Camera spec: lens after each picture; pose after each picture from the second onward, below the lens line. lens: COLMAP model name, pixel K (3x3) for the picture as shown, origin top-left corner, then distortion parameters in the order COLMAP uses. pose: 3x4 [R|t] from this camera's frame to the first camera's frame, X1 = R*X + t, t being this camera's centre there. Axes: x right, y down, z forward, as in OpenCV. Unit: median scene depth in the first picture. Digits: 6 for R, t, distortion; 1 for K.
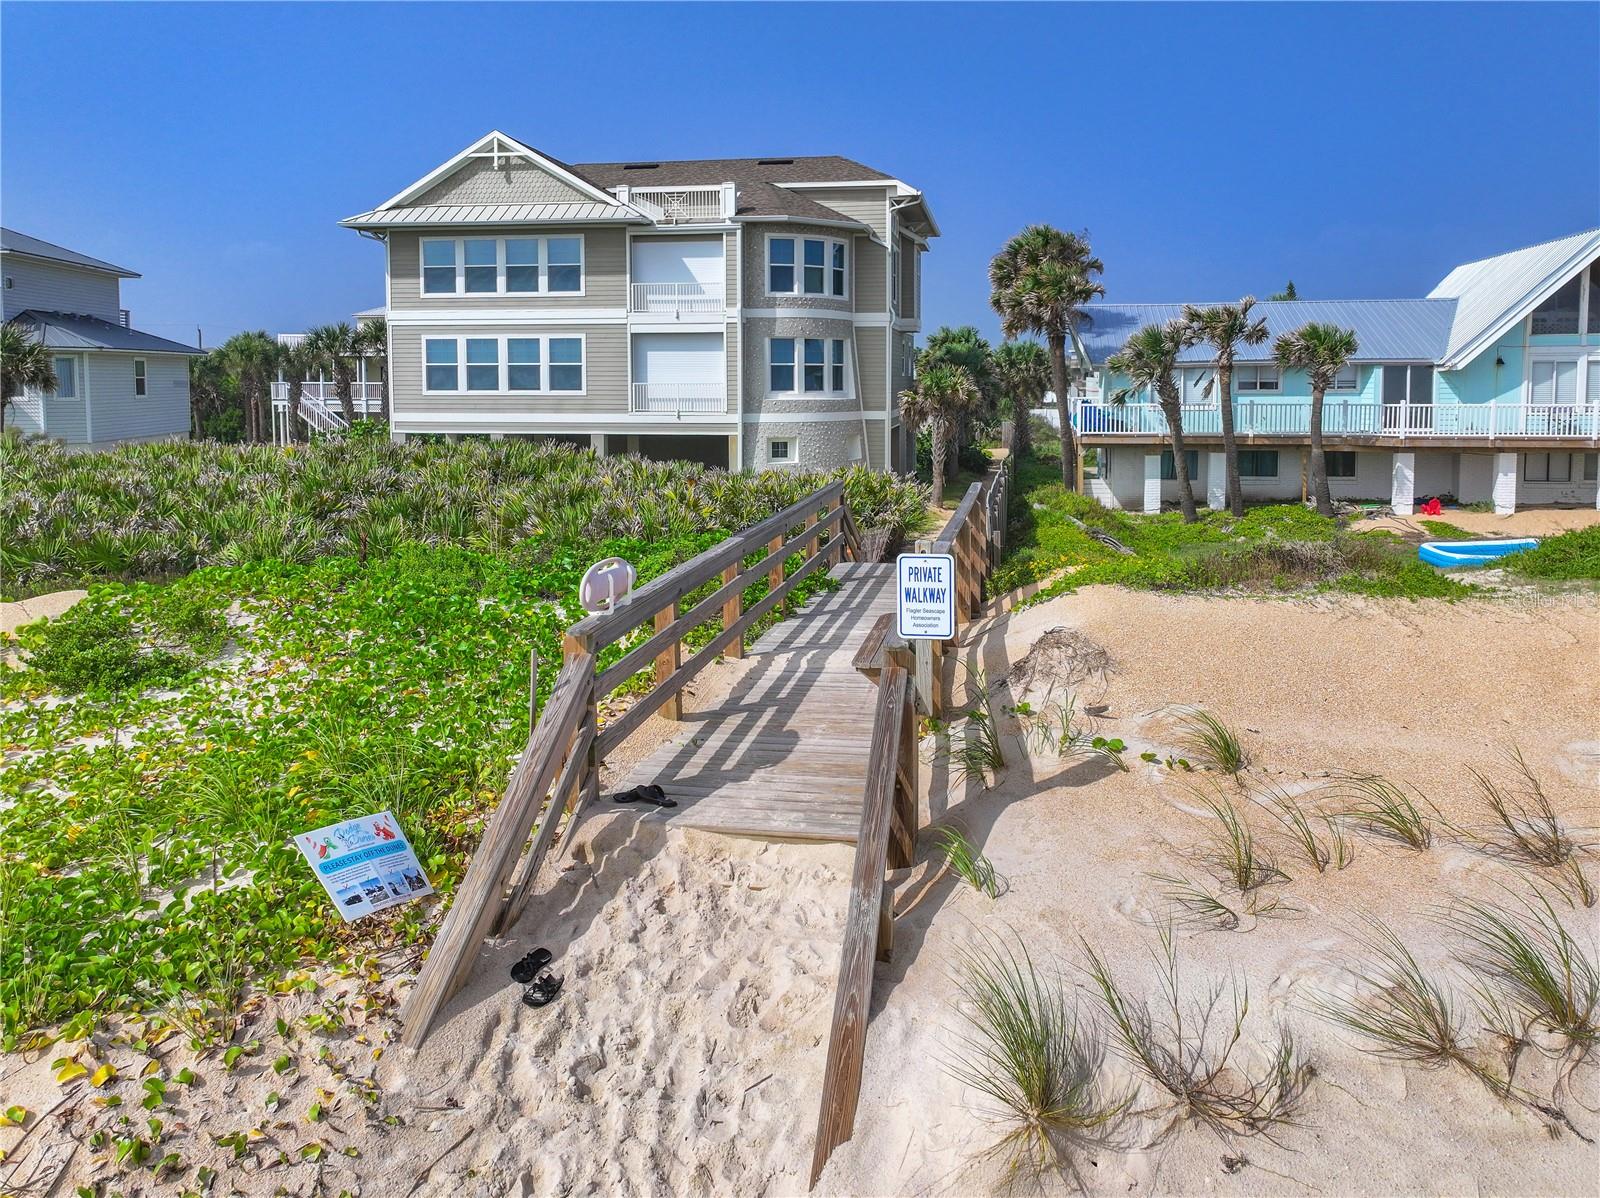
lens RADIAL K [[1121.5, 0, 799.2], [0, 1121.5, 598.0], [0, 0, 1]] dist [0.001740, 0.000268]
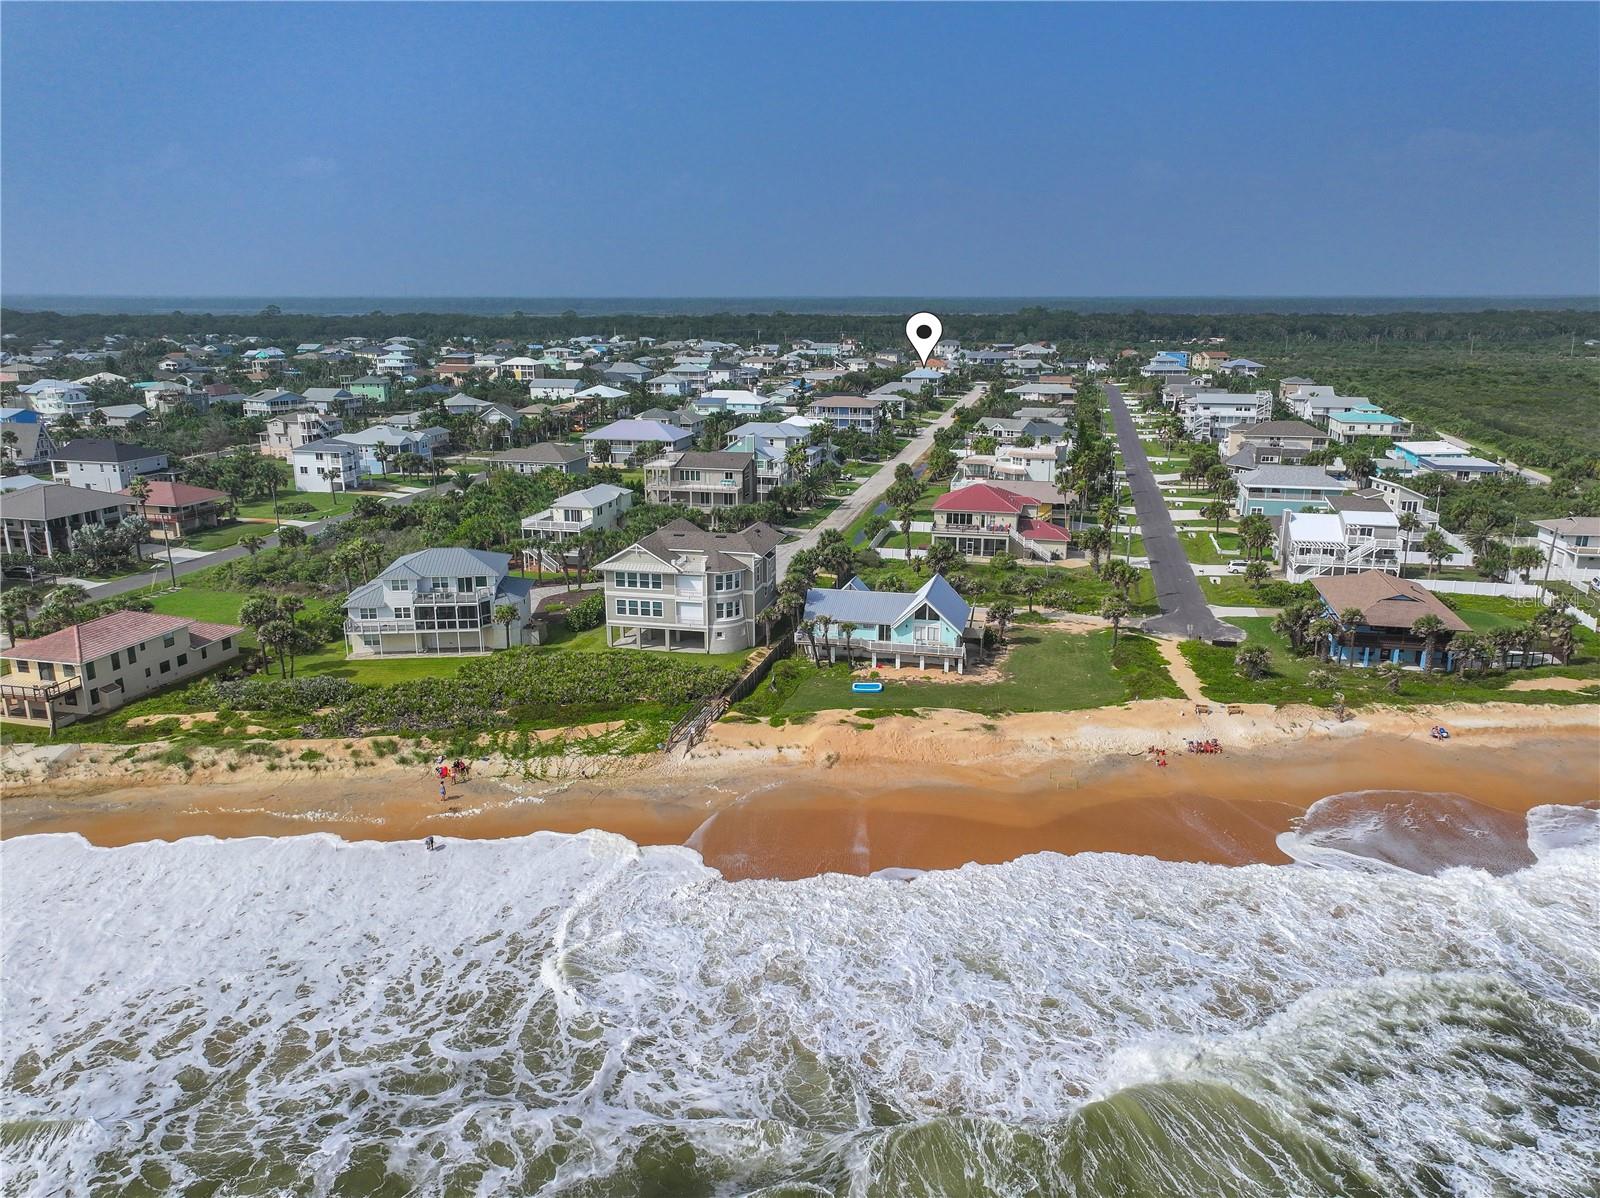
lens RADIAL K [[1121.5, 0, 800.5], [0, 1121.5, 599.2], [0, 0, 1]] dist [0.001740, 0.000268]
pose [[0.996794, 0.010606, -0.079309, 0.504127], [-0.000372, 0.991779, 0.127959, -0.683510], [0.080014, -0.127519, 0.988603, -2.373256]]
